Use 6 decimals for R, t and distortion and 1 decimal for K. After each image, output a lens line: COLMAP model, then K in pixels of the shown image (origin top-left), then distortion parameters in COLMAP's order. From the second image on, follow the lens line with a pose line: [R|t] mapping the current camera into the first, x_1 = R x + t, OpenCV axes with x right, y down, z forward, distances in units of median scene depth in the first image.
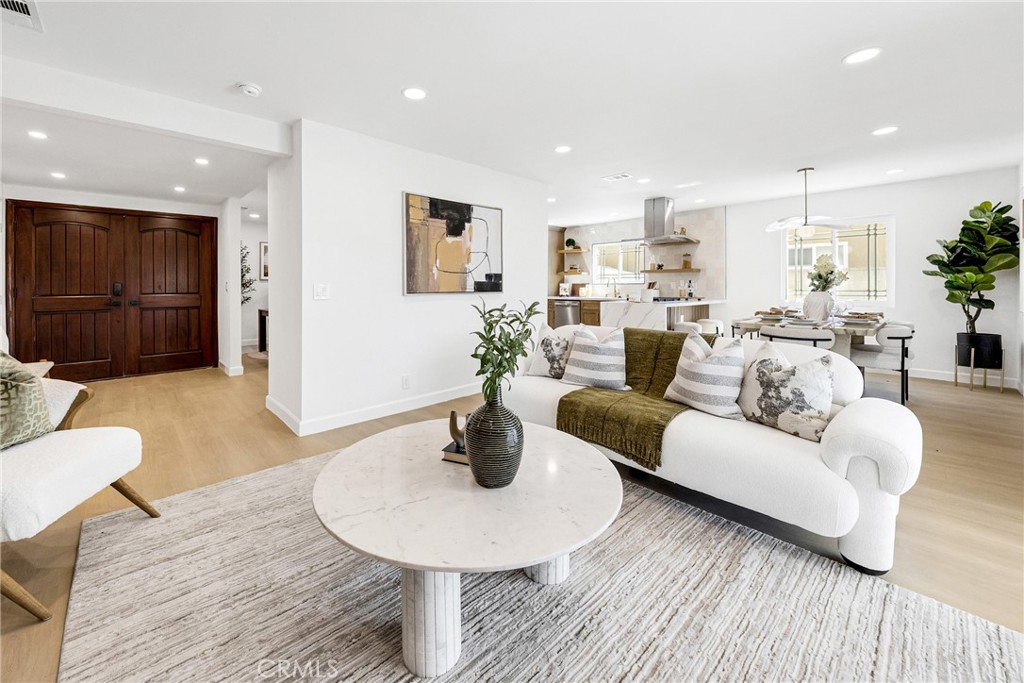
lens RADIAL K [[400.2, 0, 476.8], [0, 400.2, 287.7], [0, 0, 1]] dist [-0.008938, -0.000453]
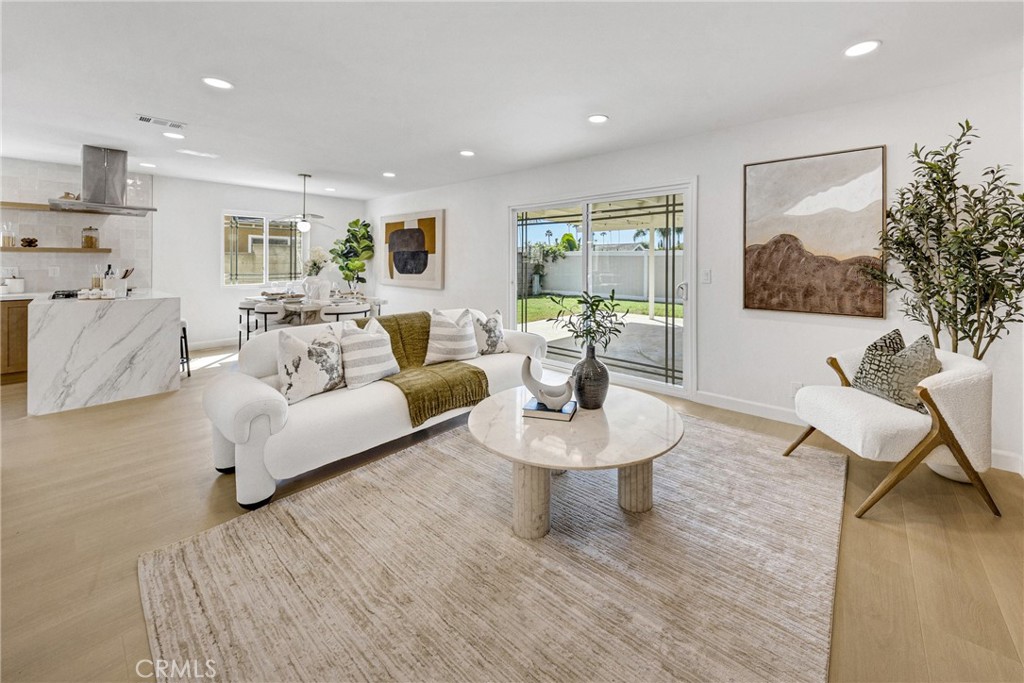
lens RADIAL K [[392.1, 0, 551.8], [0, 392.1, 259.1], [0, 0, 1]] dist [0.007188, -0.002514]
pose [[-0.168773, 0.009483, 0.985609, -0.489579], [0.002120, 0.999955, -0.009258, -0.030443], [-0.985653, 0.000527, -0.168786, 0.467777]]
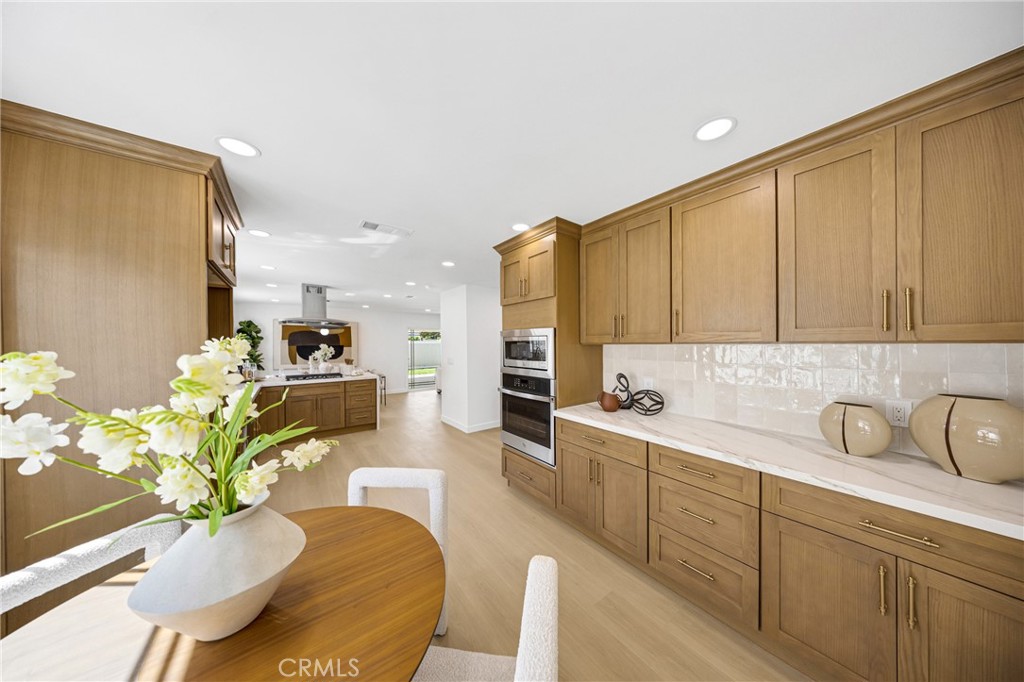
lens RADIAL K [[301.5, 0, 510.0], [0, 301.5, 346.8], [0, 0, 1]] dist [0.000068, -0.000858]
pose [[-0.995975, 0.005188, 0.089484, -0.232911], [0.006159, 0.999925, 0.010574, -0.079028], [-0.089422, 0.011083, -0.995932, 2.455666]]
